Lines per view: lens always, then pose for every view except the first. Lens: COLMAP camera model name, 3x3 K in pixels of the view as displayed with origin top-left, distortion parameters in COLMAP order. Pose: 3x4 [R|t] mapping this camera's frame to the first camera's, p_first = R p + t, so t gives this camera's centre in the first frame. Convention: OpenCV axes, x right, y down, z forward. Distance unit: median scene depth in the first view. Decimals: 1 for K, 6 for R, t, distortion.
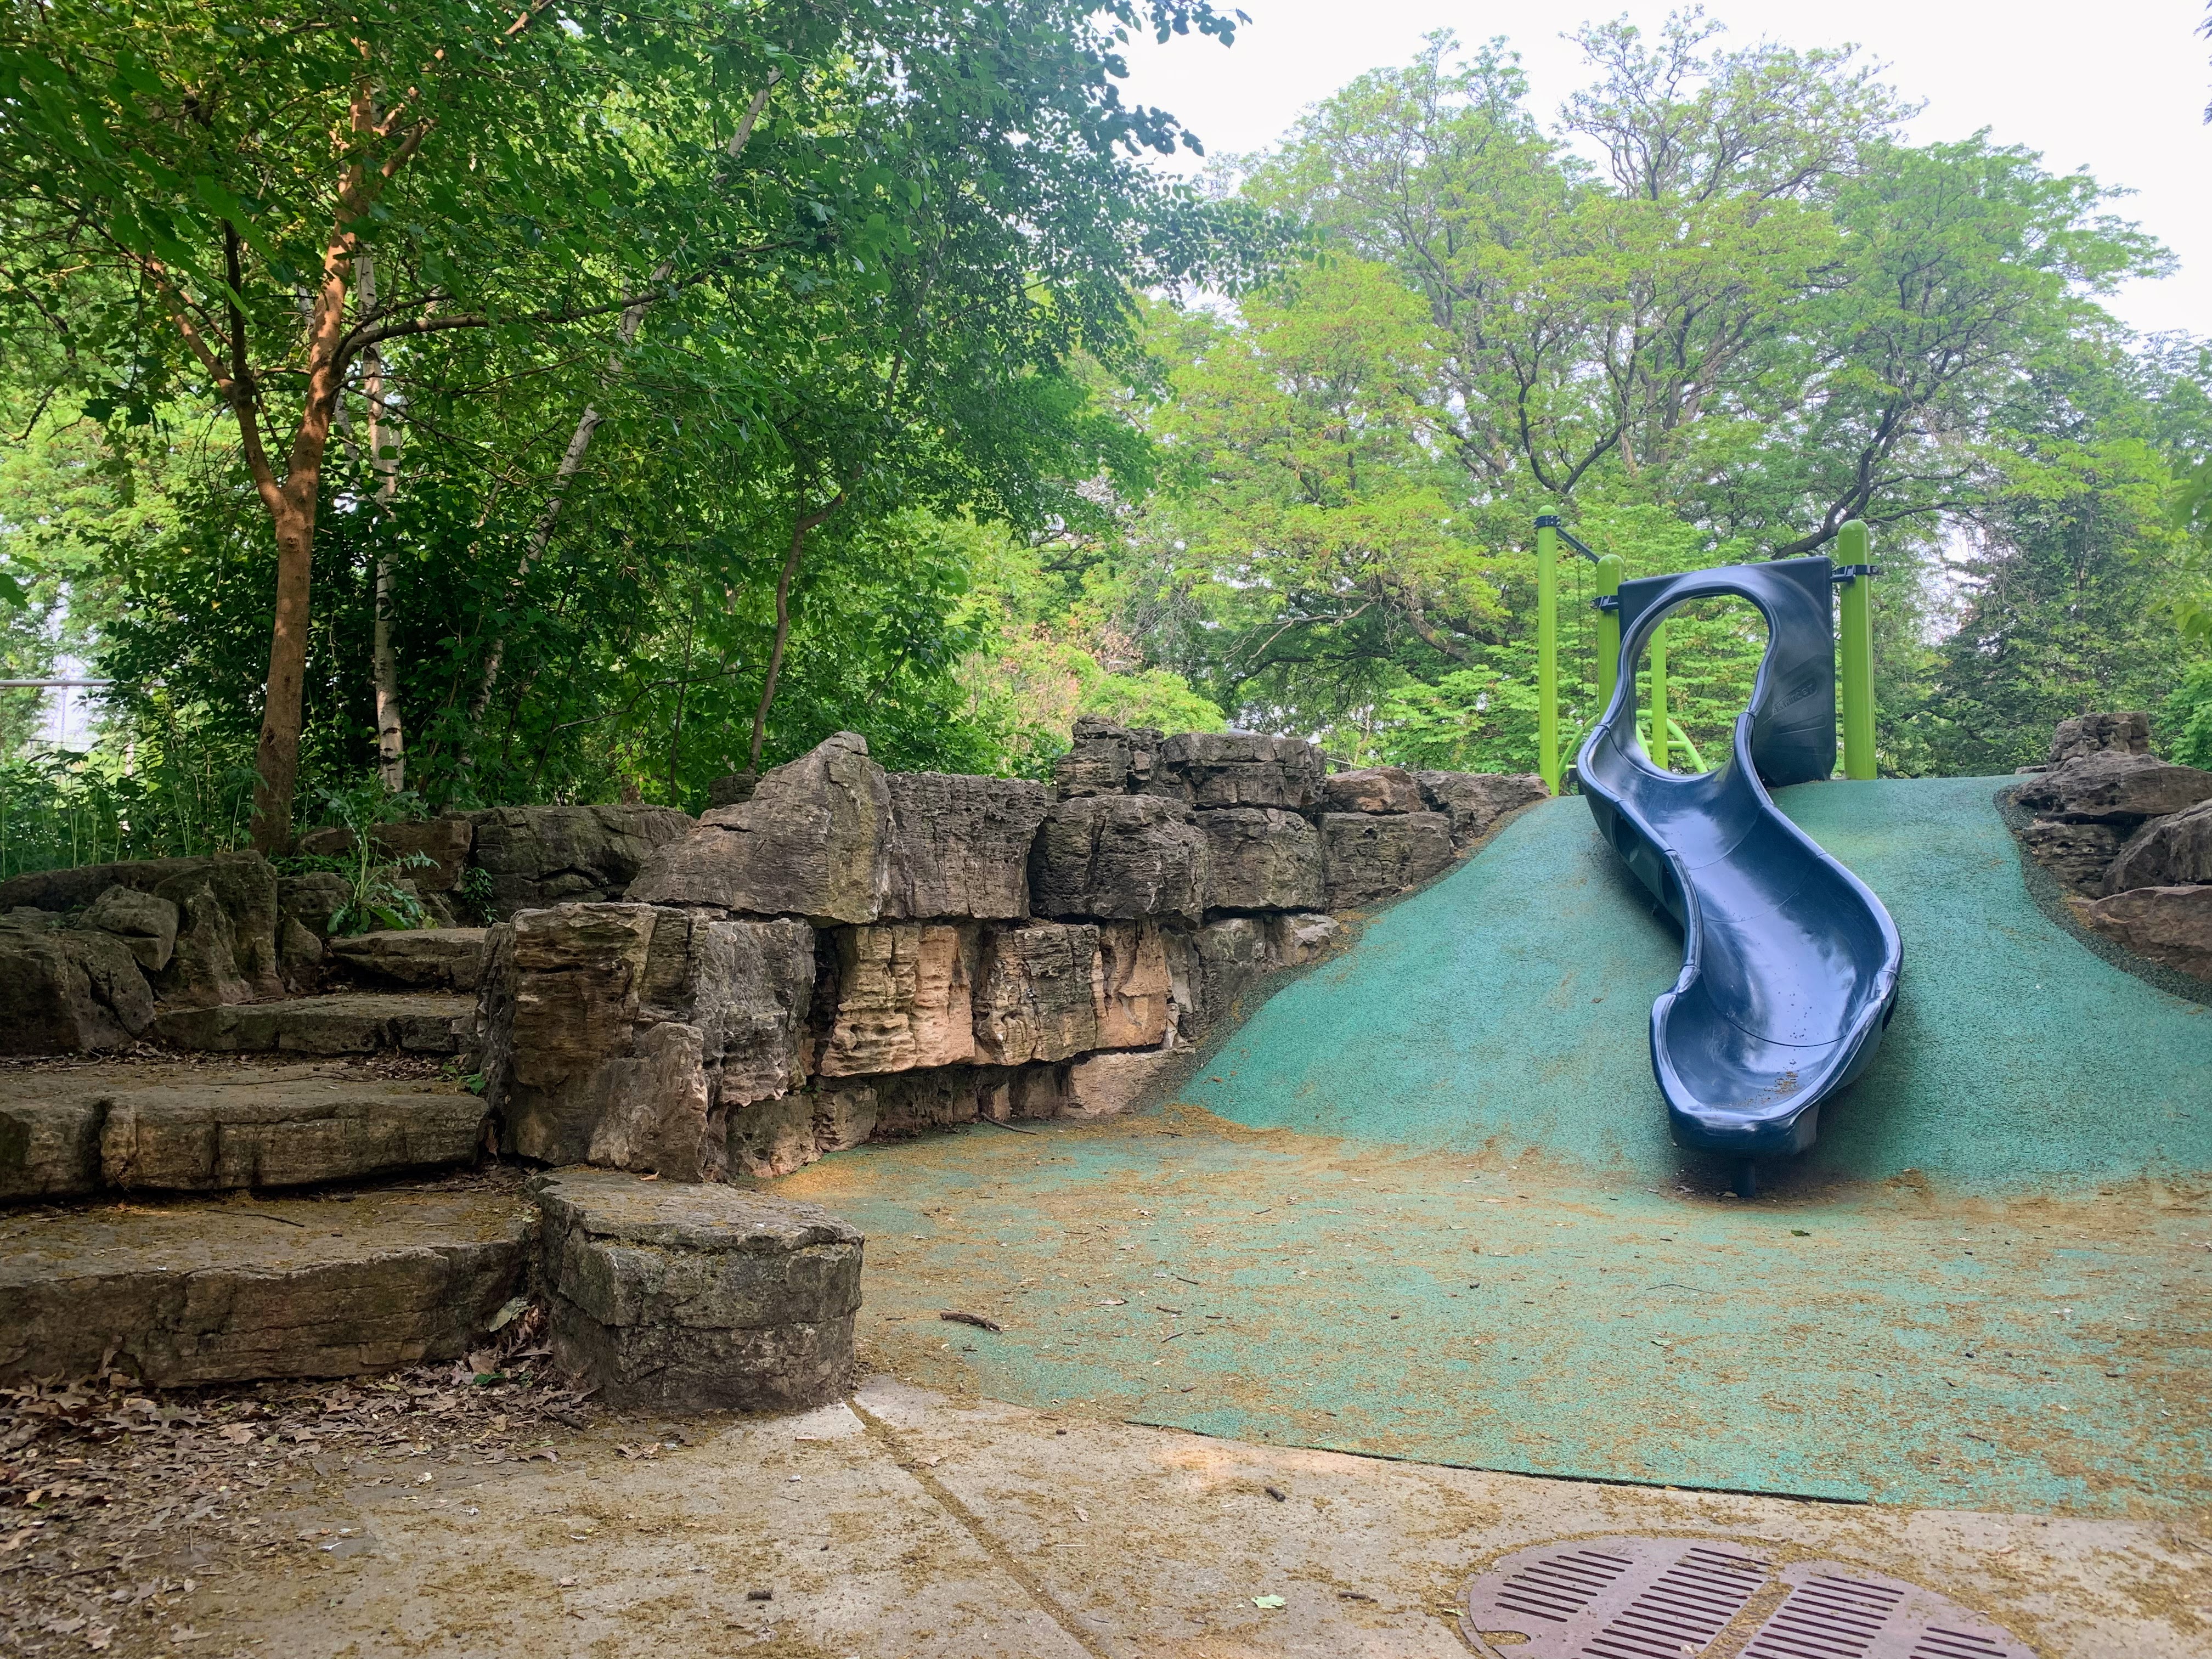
lens RADIAL K [[1712.1, 0, 1102.0], [0, 1712.1, 838.1], [0, 0, 1]] dist [0.001318, 0.042130]
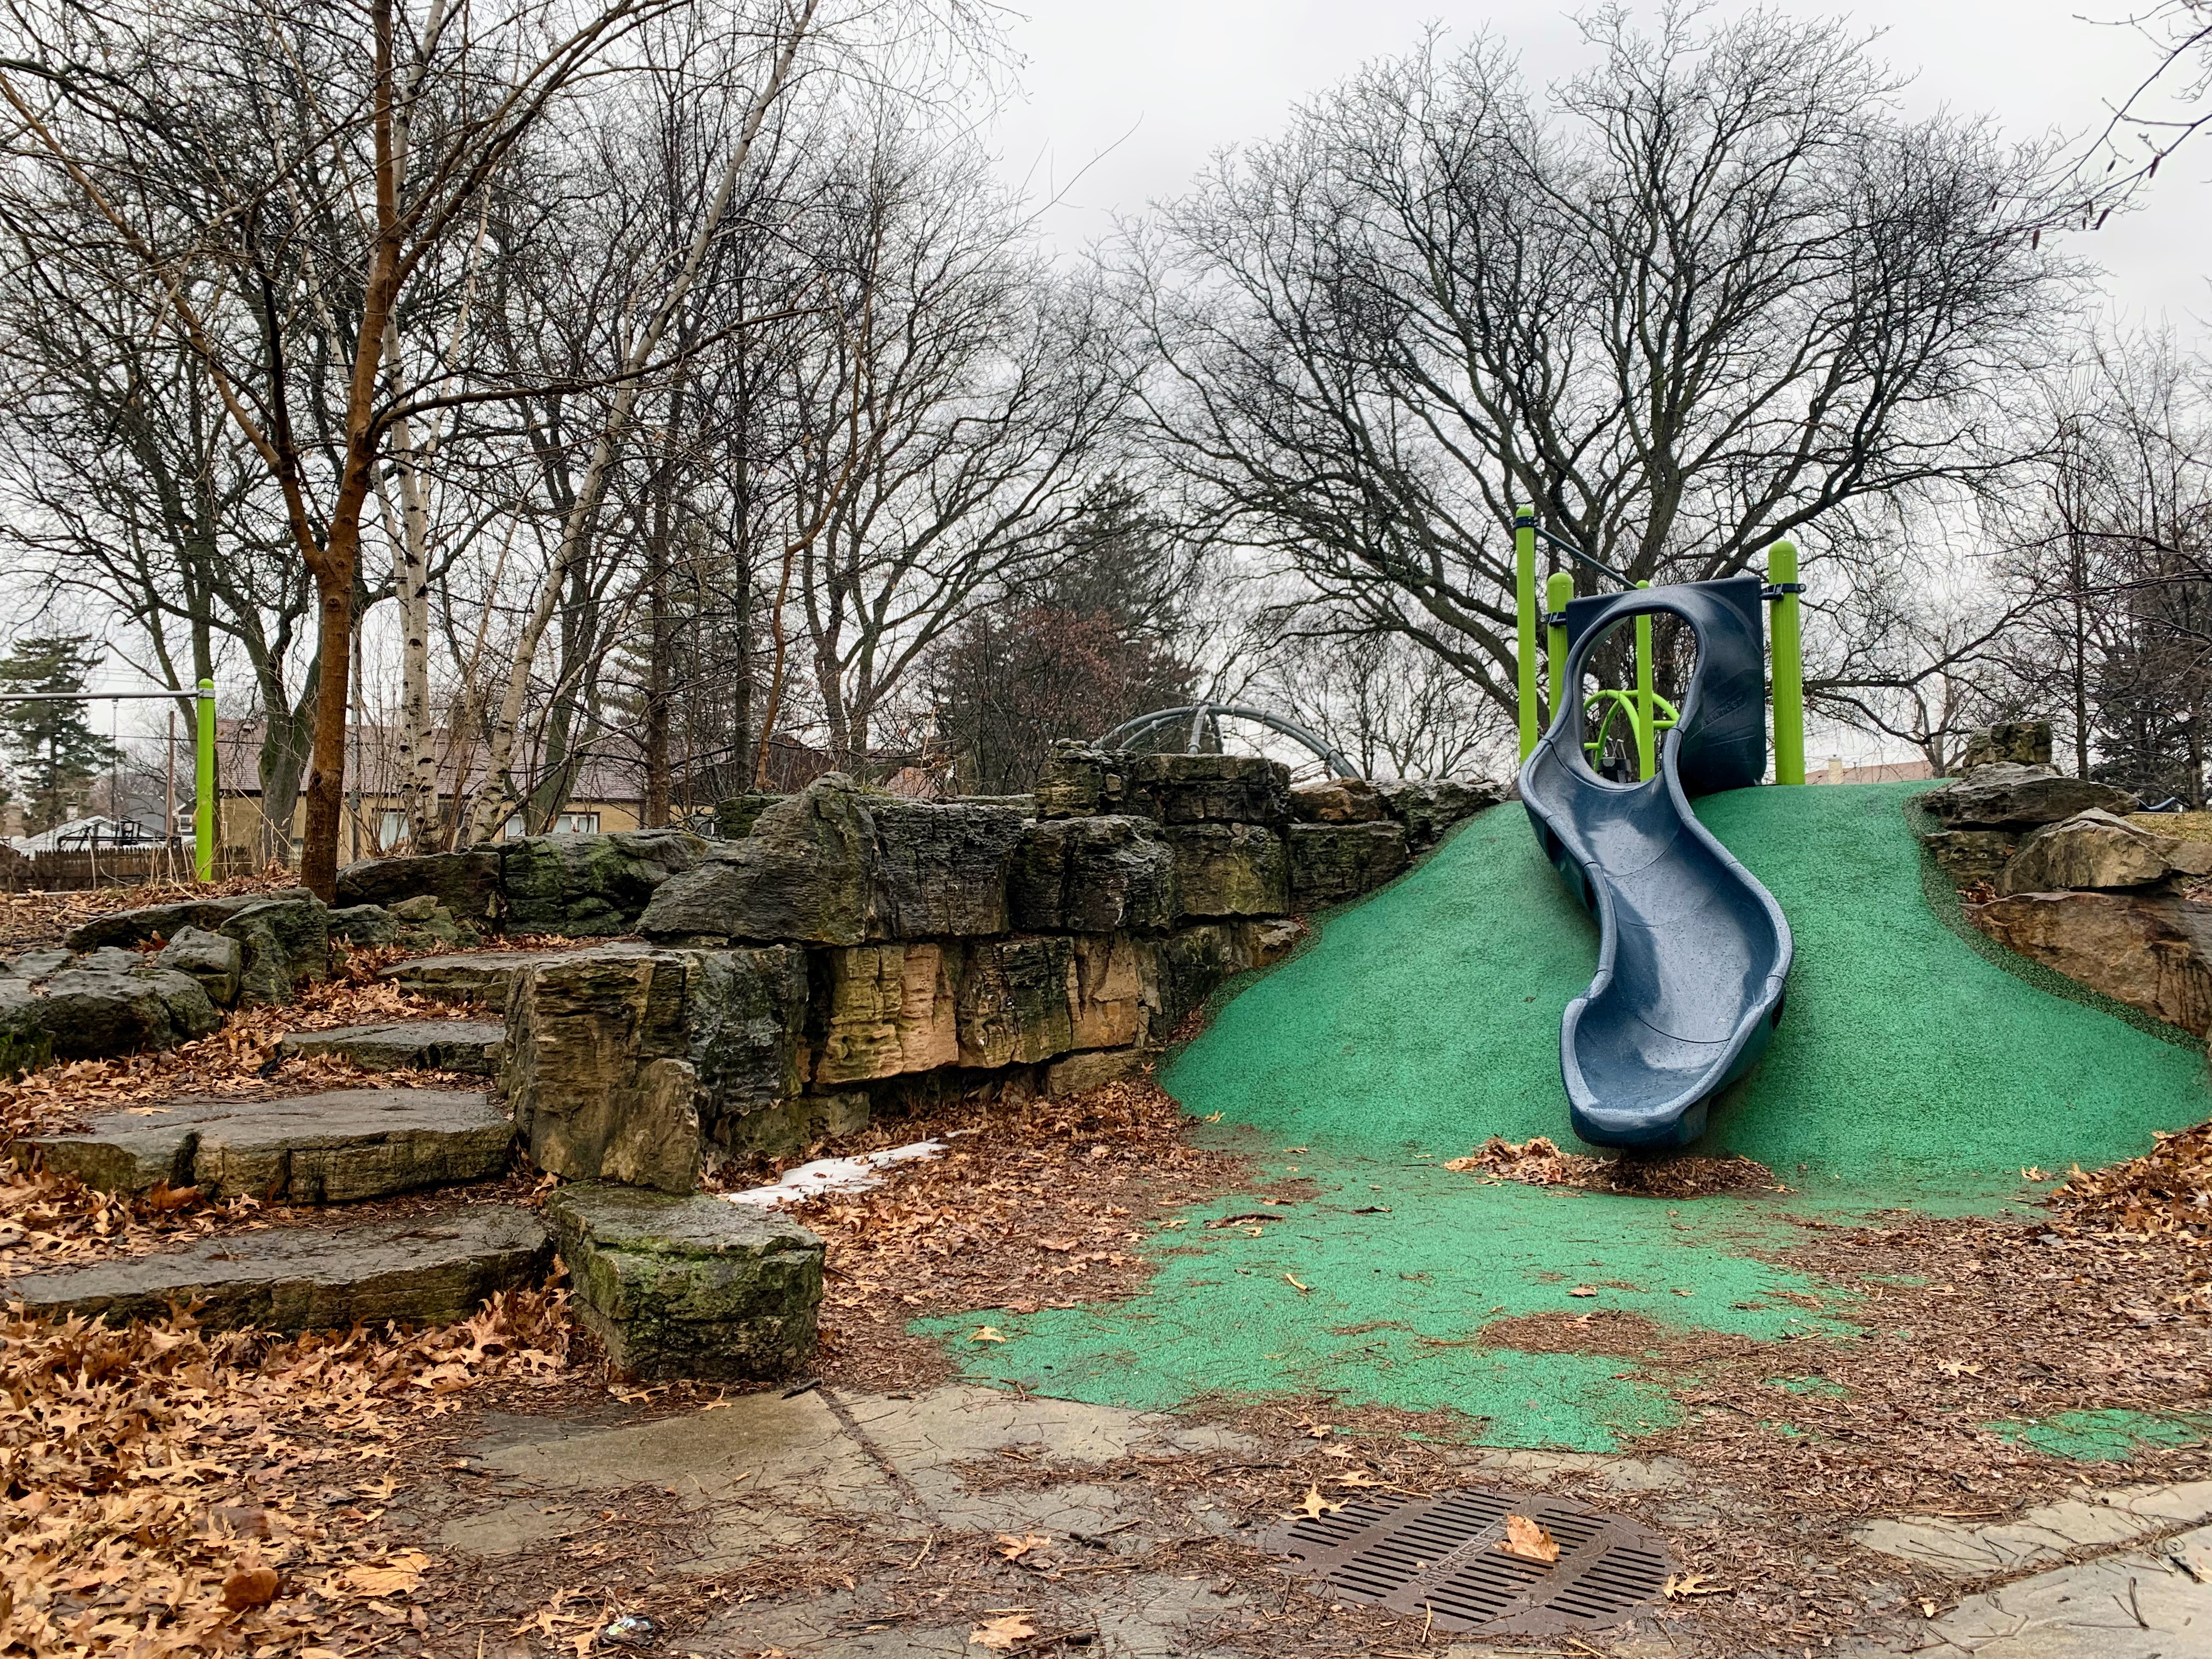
lens RADIAL K [[1712.1, 0, 1109.0], [0, 1712.1, 825.4], [0, 0, 1]] dist [0.001318, 0.042130]
pose [[0.999783, -0.014736, -0.014707, 0.040774], [0.014921, 0.999810, 0.012537, -0.035782], [0.014520, -0.012753, 0.999813, -0.097402]]
